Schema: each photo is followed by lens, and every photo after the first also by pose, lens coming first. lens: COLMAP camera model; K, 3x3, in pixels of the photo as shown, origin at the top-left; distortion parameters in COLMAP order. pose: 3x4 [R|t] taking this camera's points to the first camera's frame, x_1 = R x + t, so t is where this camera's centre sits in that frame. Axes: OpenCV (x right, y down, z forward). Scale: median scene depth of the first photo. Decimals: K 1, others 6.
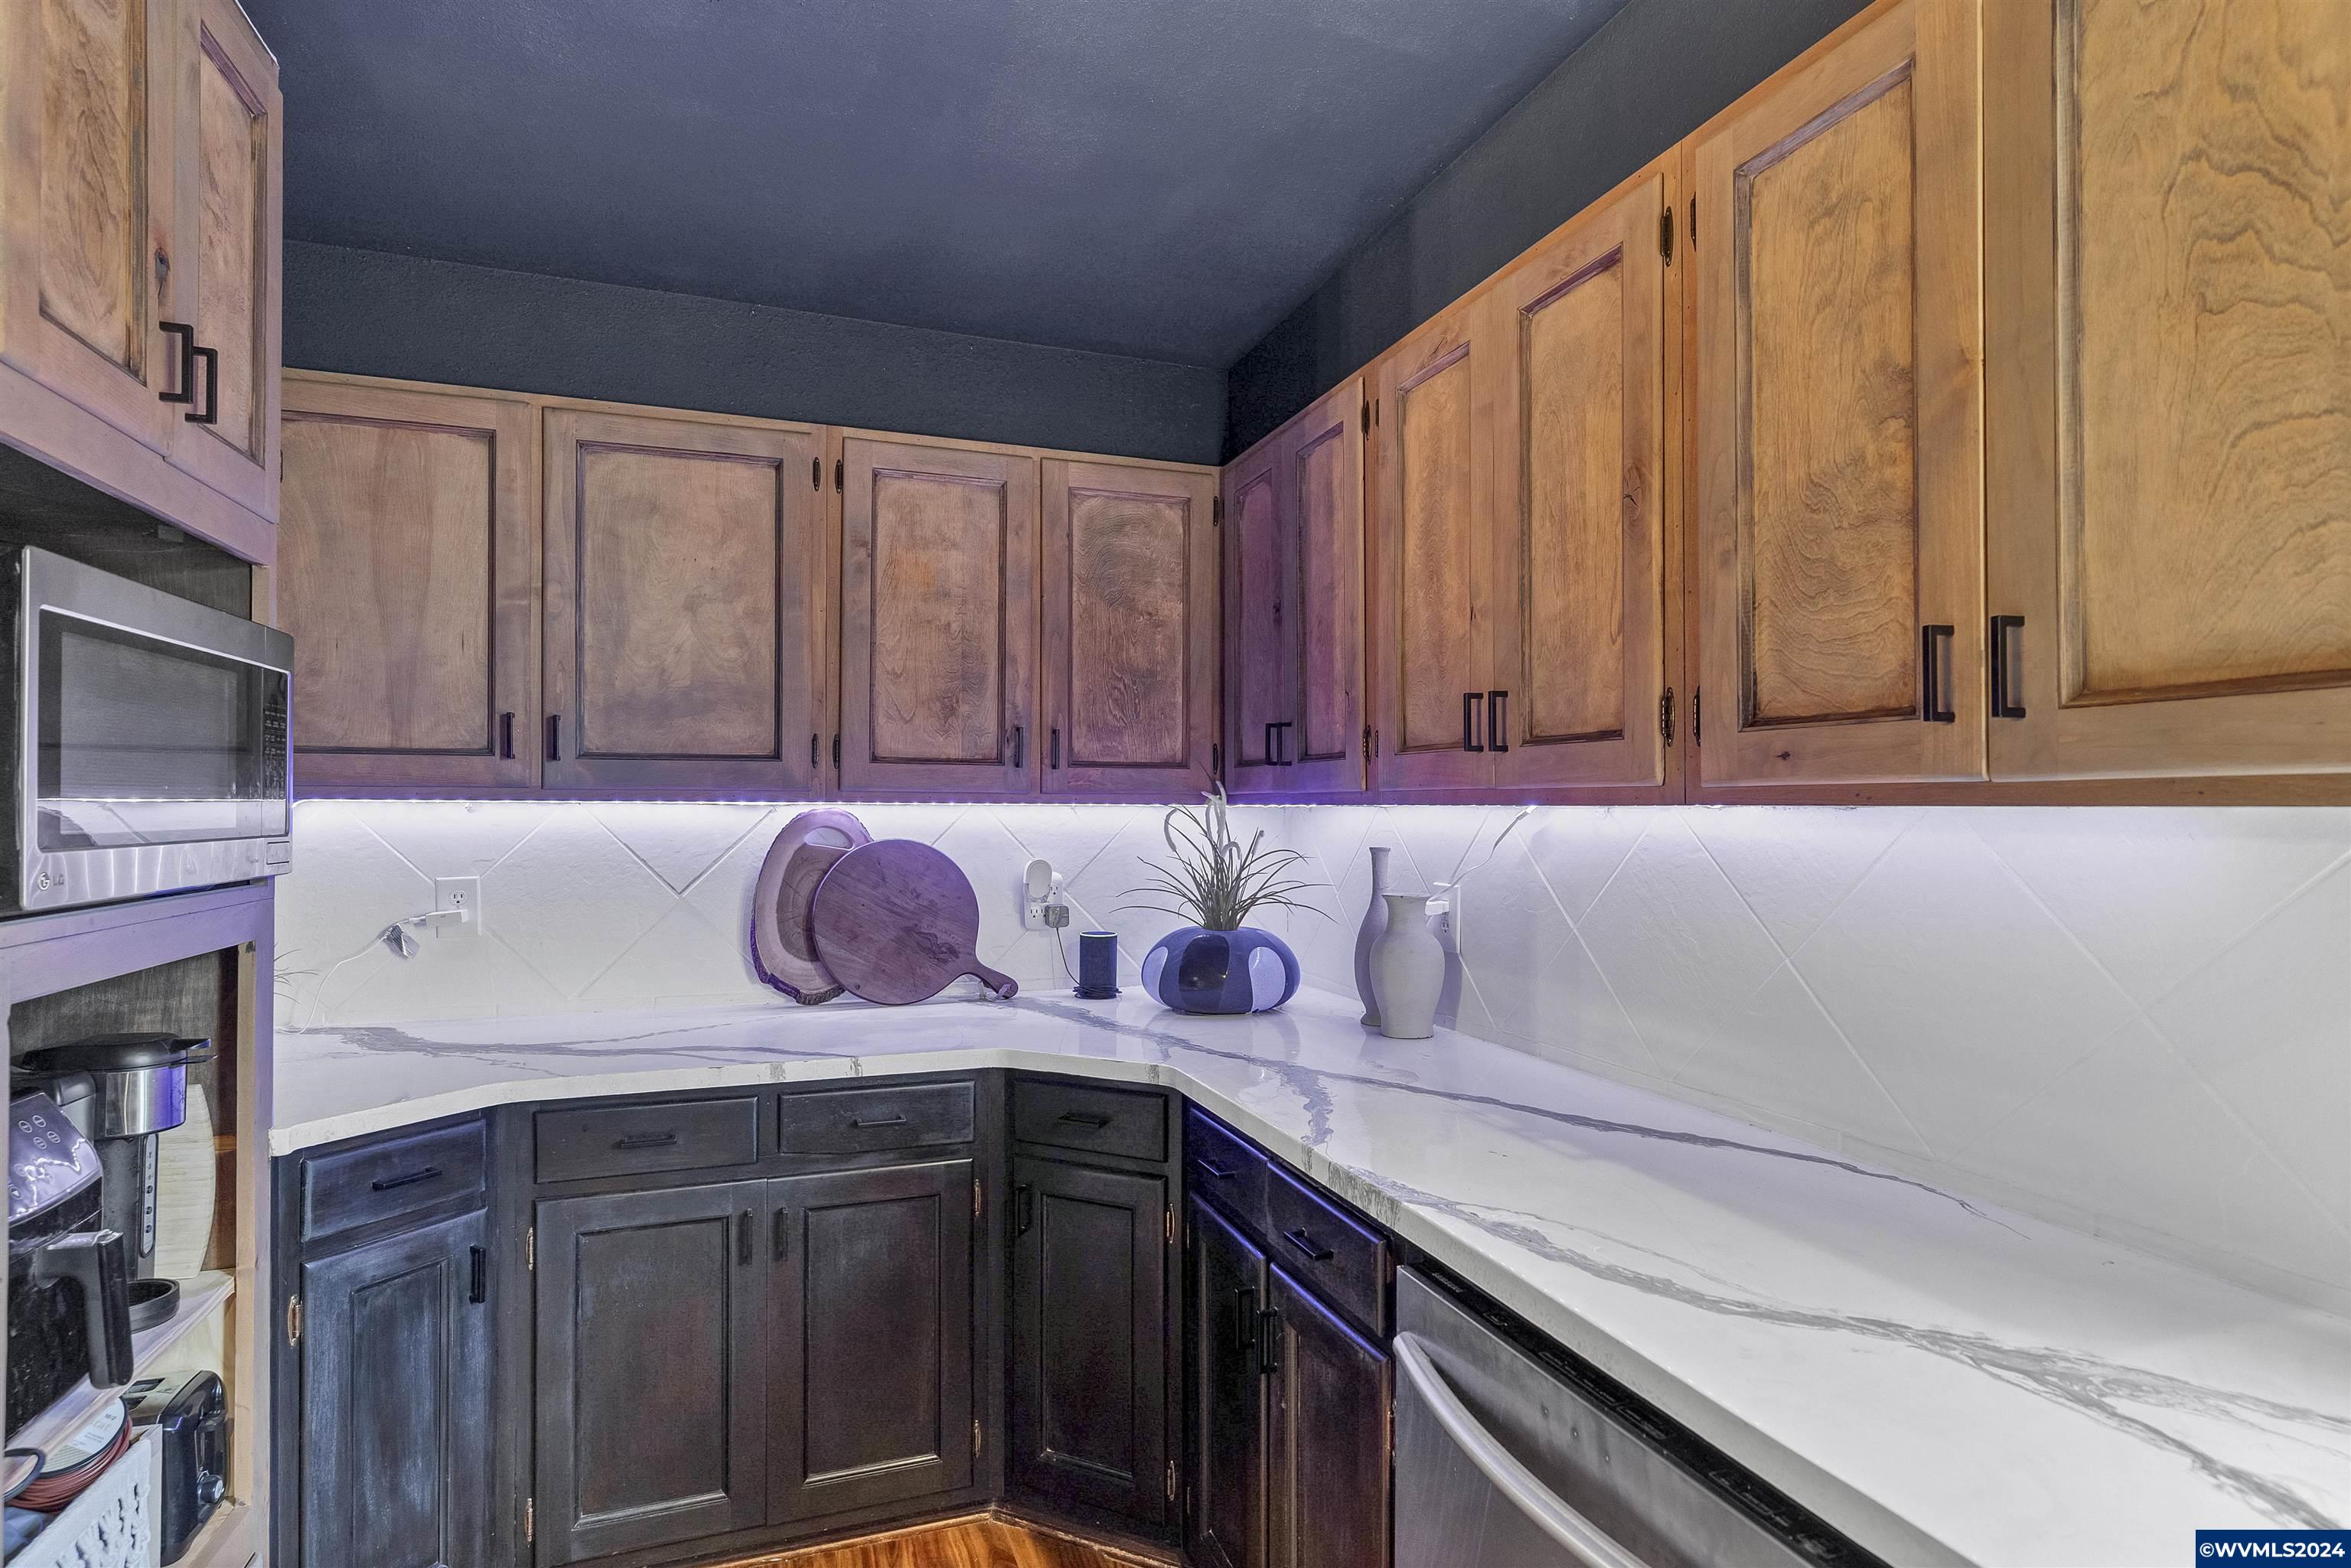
lens RADIAL K [[1203.3, 0, 1175.5], [0, 1203.3, 784.0], [0, 0, 1]] dist [-0.000698, 0.000006]
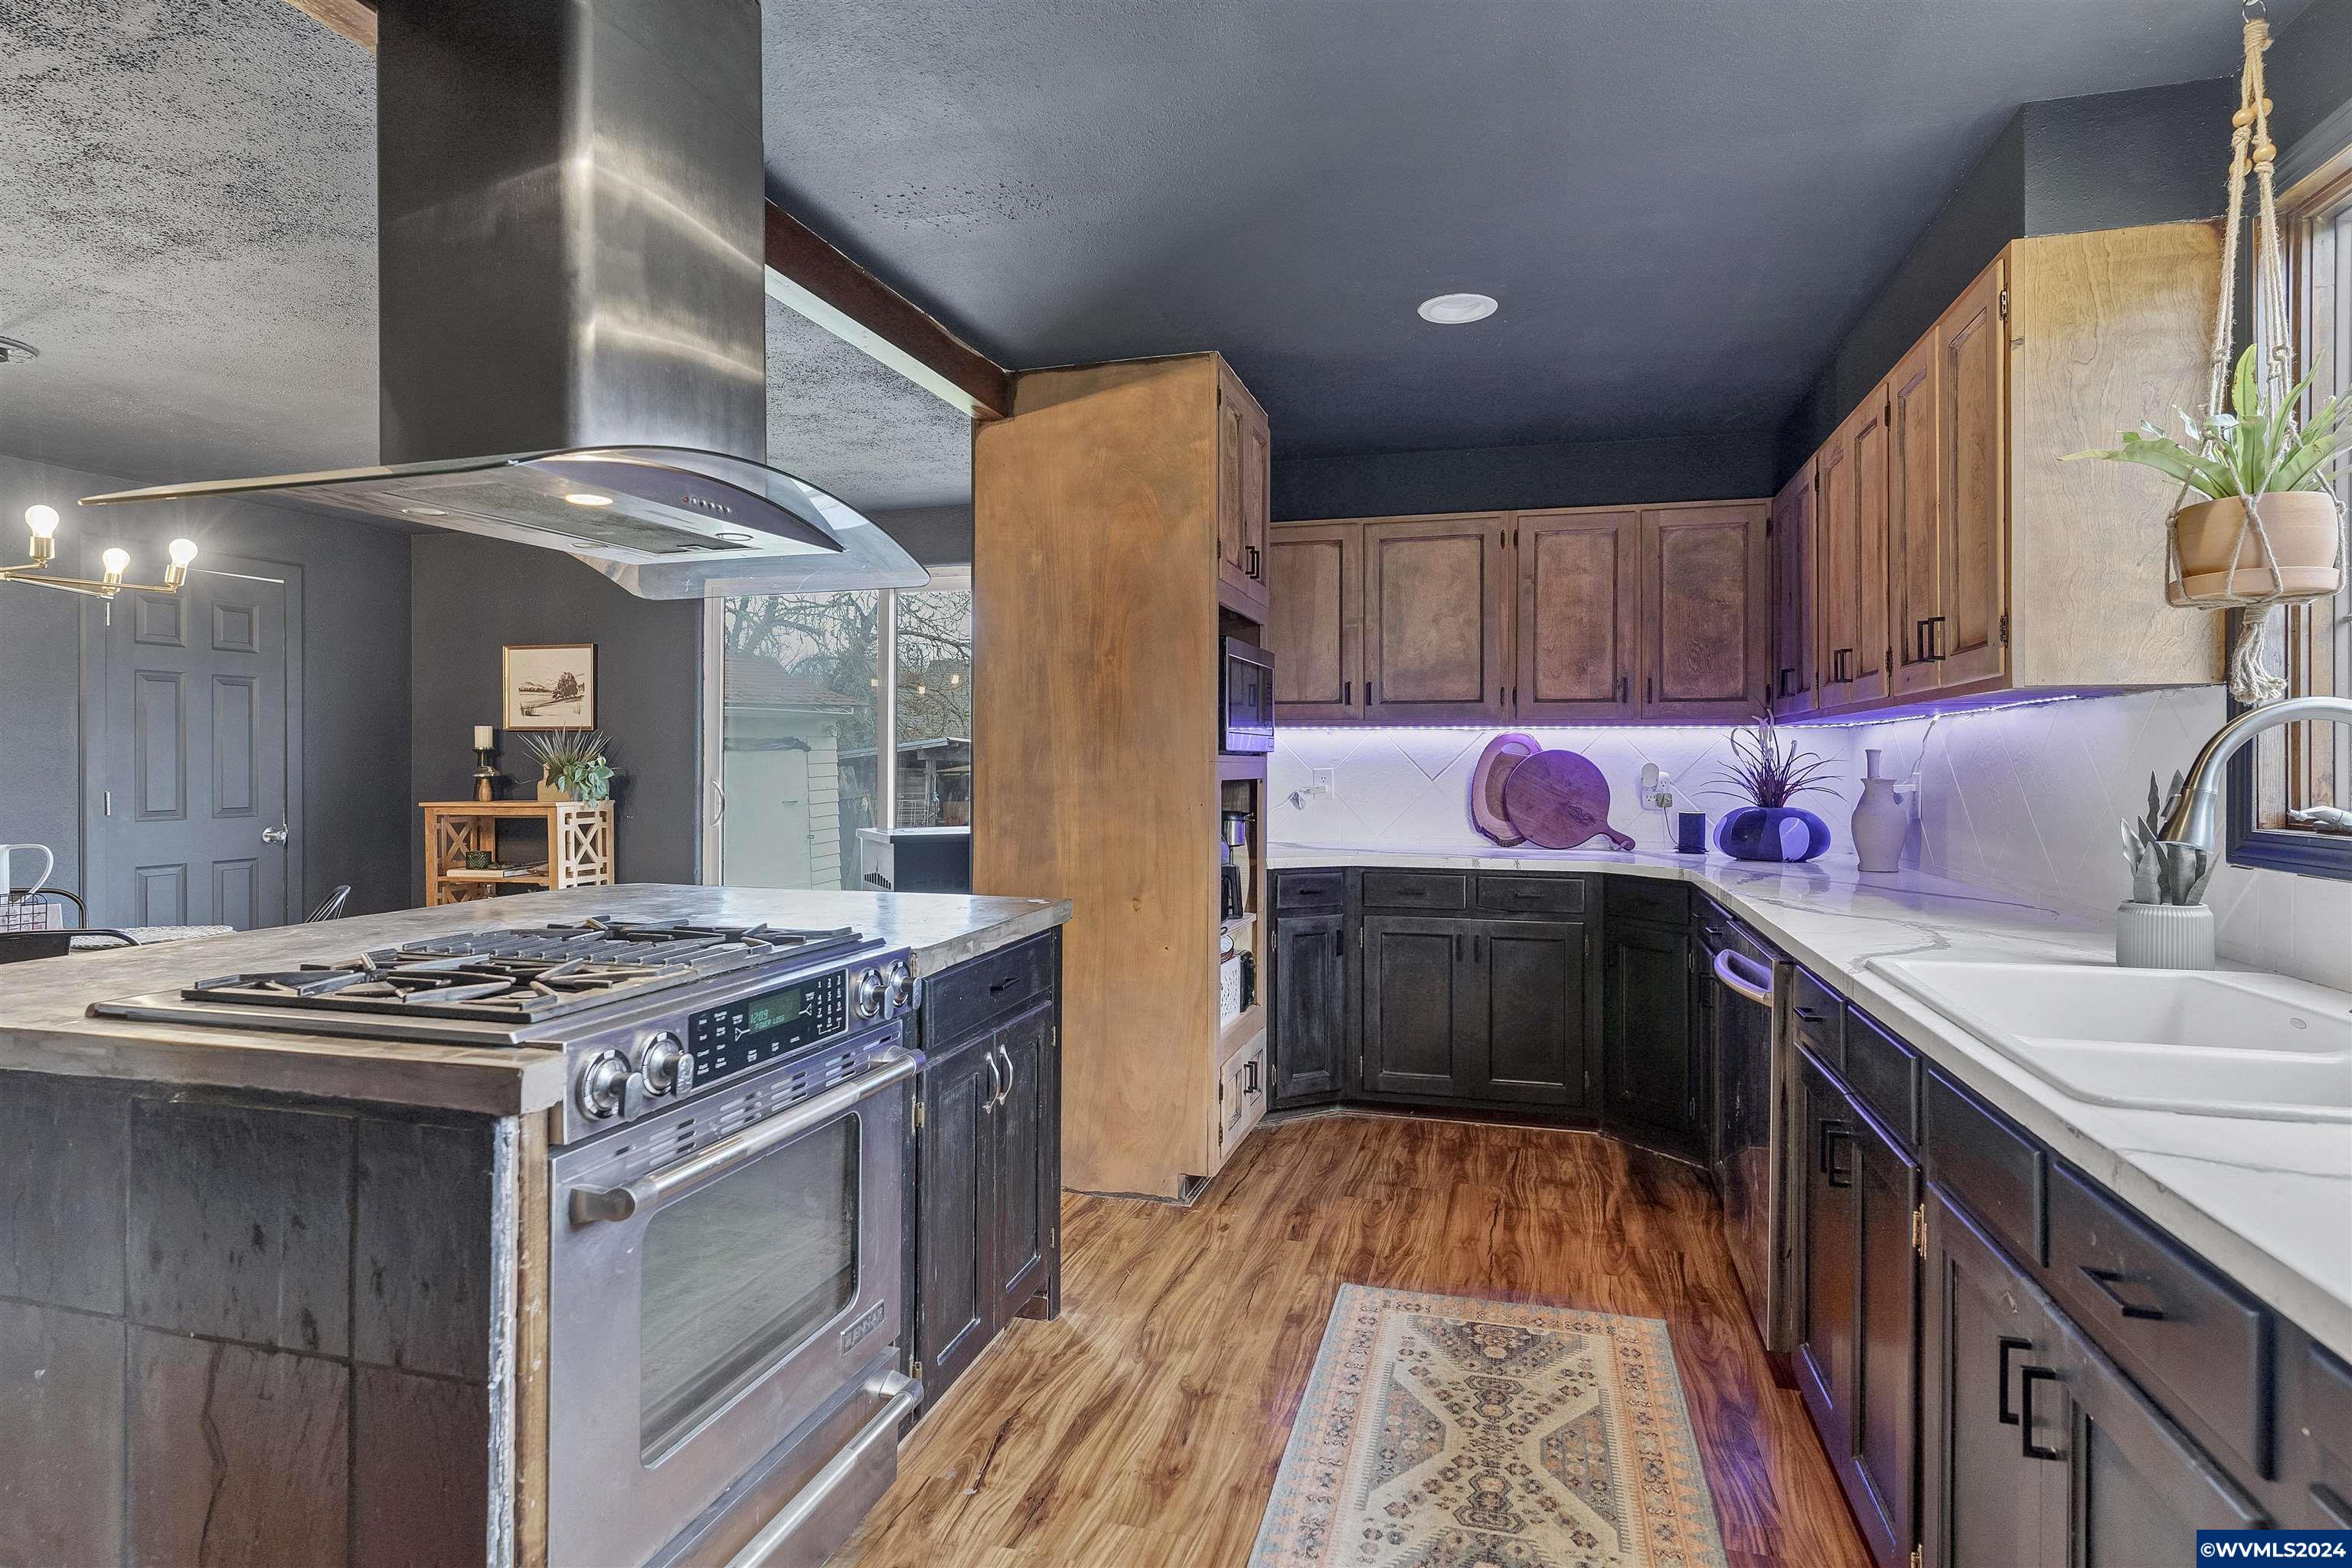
lens RADIAL K [[1203.8, 0, 1176.0], [0, 1203.8, 784.0], [0, 0, 1]] dist [-0.000698, 0.000006]
pose [[0.810524, 0.011347, -0.585595, 0.345321], [0.009244, 0.999440, 0.032161, 0.039115], [0.585632, -0.031480, 0.809965, -0.710476]]
